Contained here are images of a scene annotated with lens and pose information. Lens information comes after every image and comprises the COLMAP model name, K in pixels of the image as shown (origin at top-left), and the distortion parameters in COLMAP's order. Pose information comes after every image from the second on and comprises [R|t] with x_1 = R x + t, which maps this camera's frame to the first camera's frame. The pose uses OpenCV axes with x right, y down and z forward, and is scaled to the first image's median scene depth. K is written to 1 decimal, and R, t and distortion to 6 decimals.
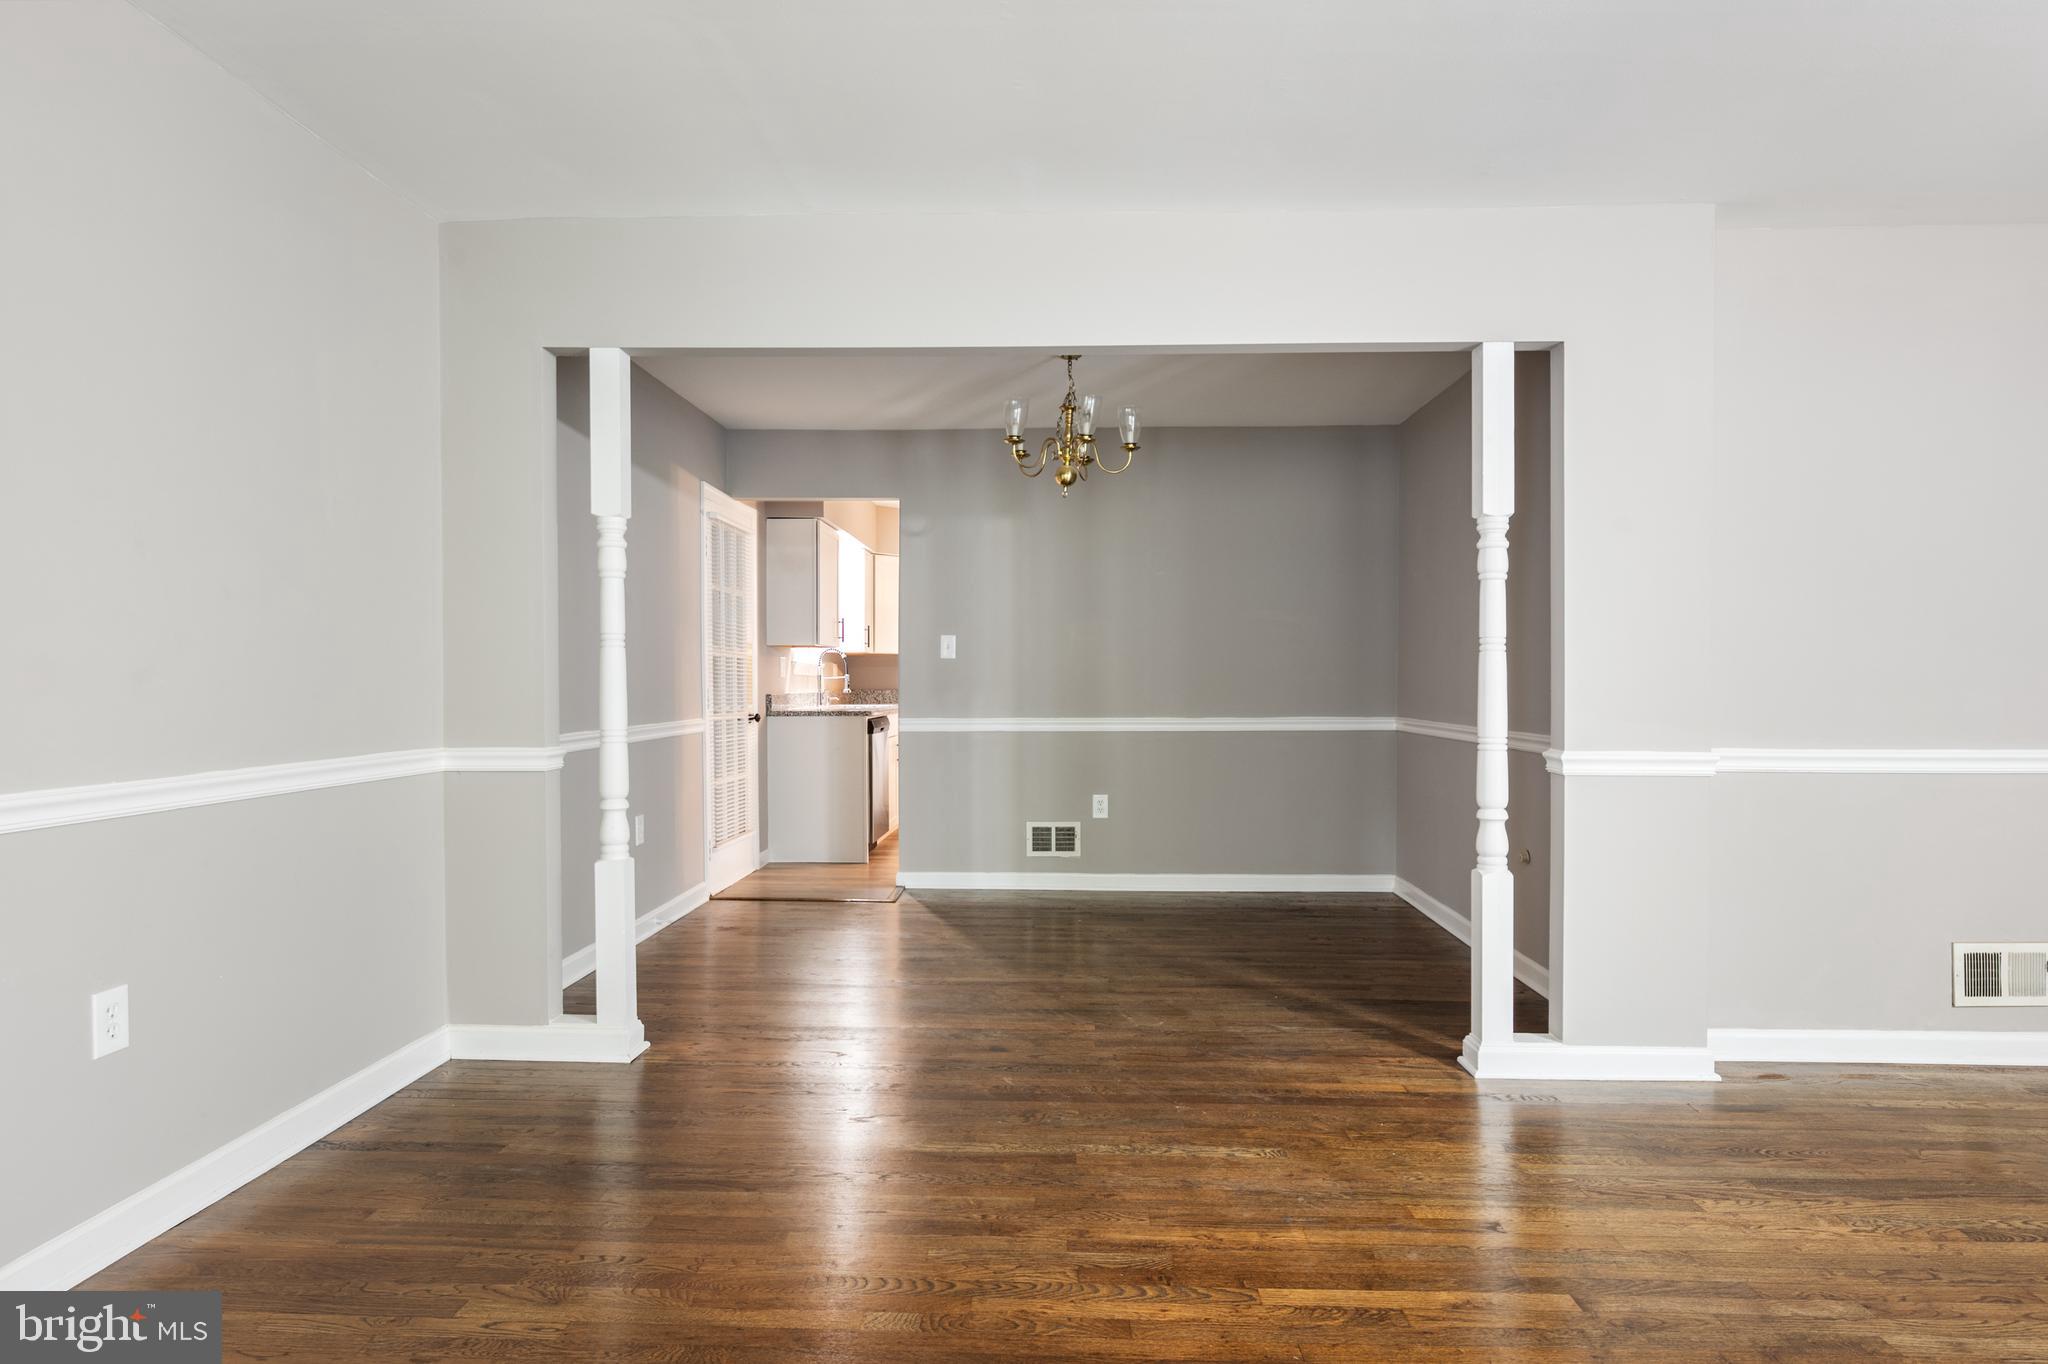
lens RADIAL K [[1156.1, 0, 1024.3], [0, 1156.1, 679.4], [0, 0, 1]] dist [0.003282, -0.001094]
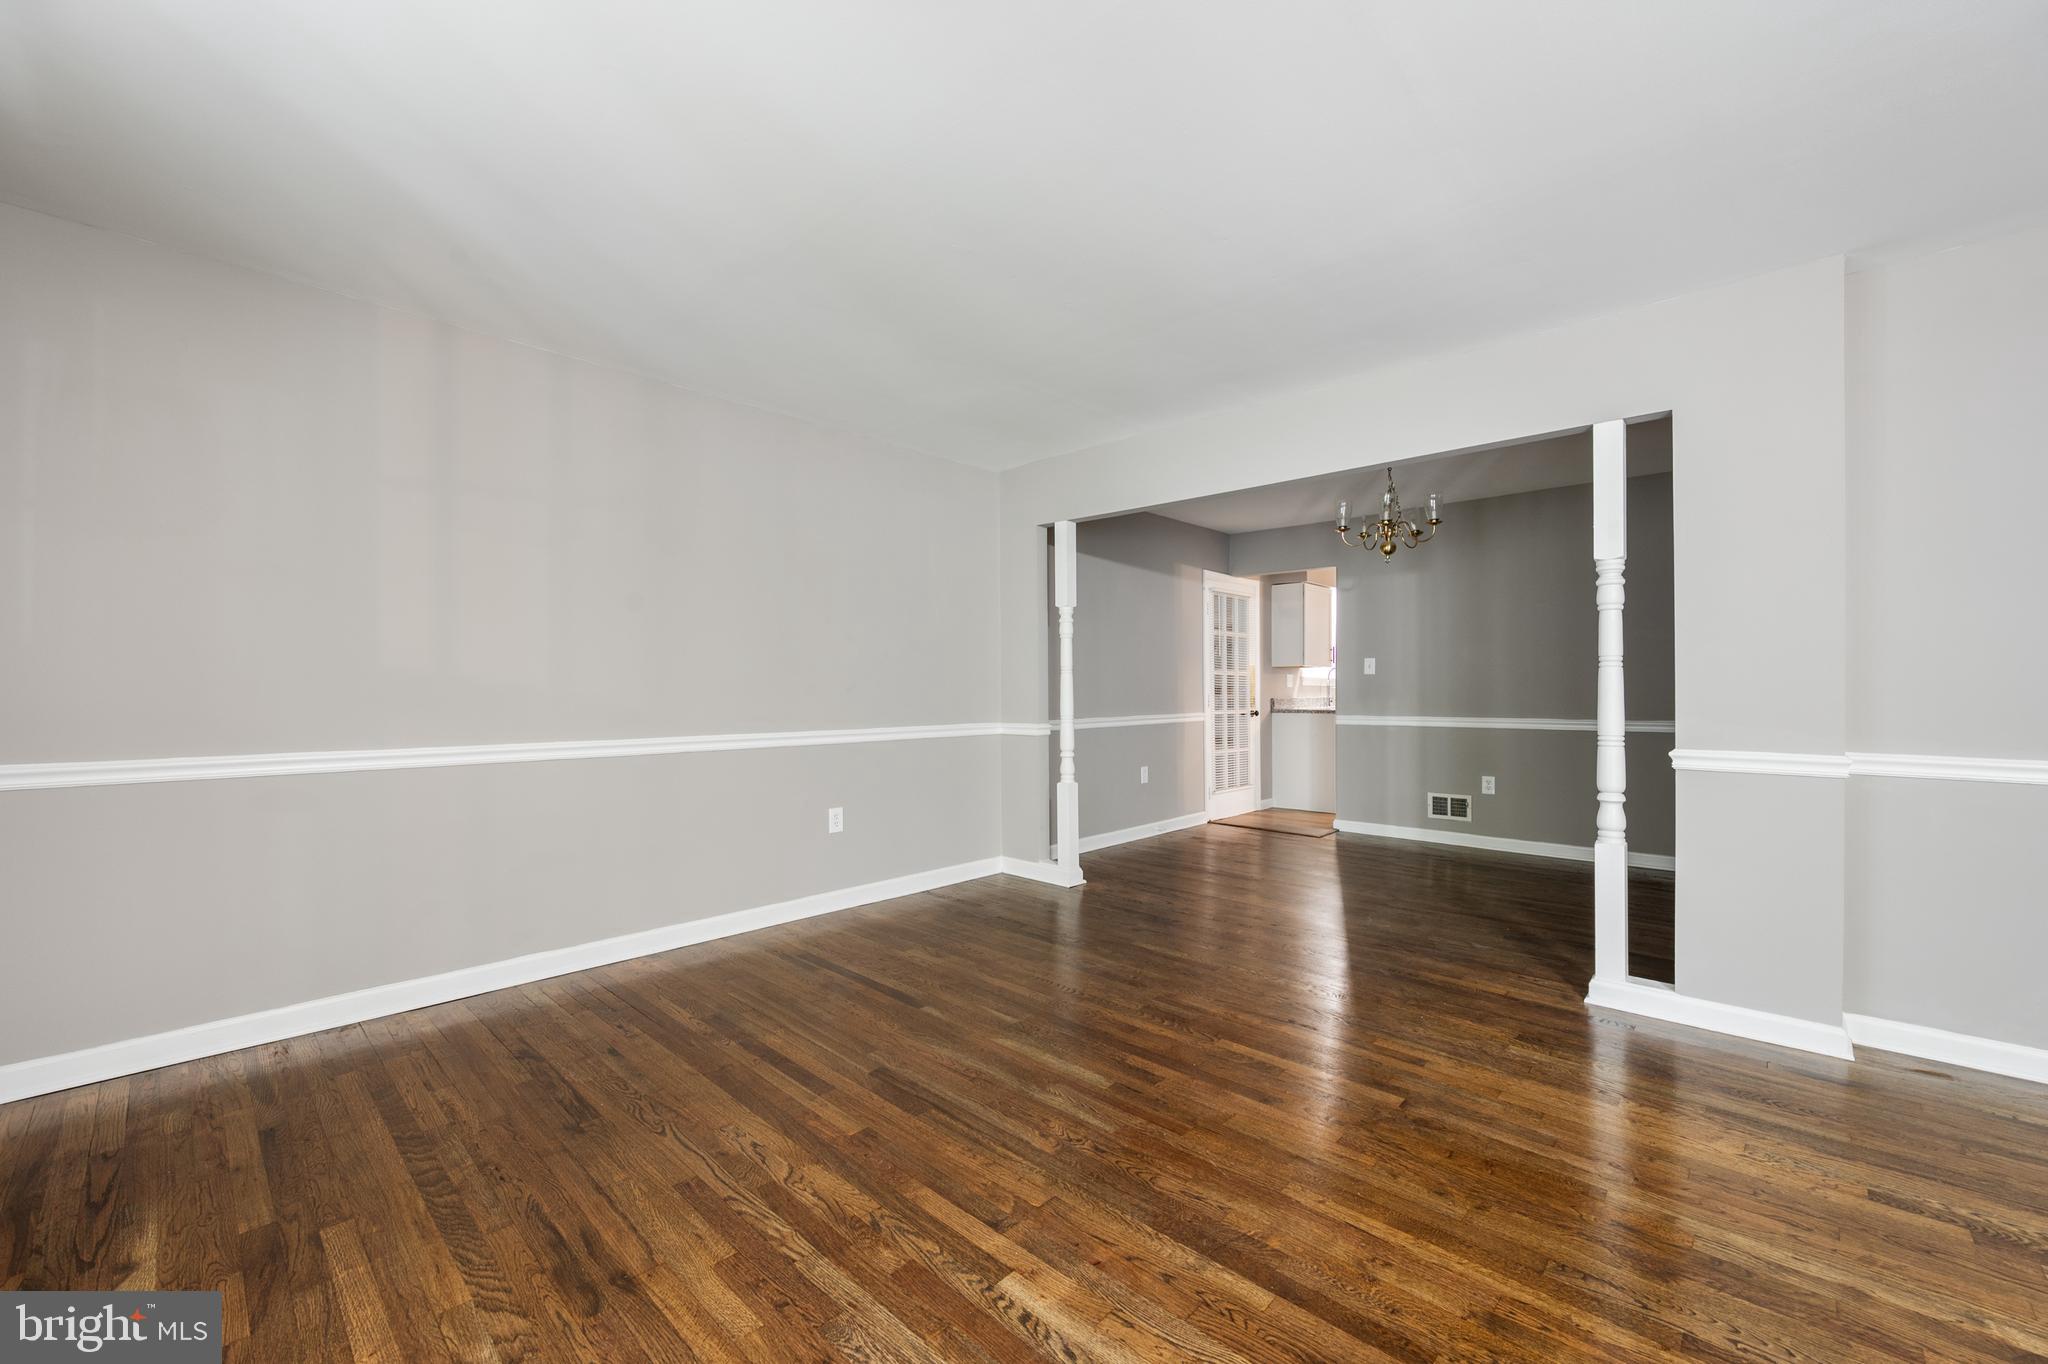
lens RADIAL K [[813.0, 0, 1025.9], [0, 813.0, 687.8], [0, 0, 1]] dist [0.001349, 0.000898]
pose [[0.753565, -0.003479, -0.657364, 0.491645], [0.003681, 0.999993, -0.001072, -0.003268], [0.657363, -0.001612, 0.753573, -0.076602]]
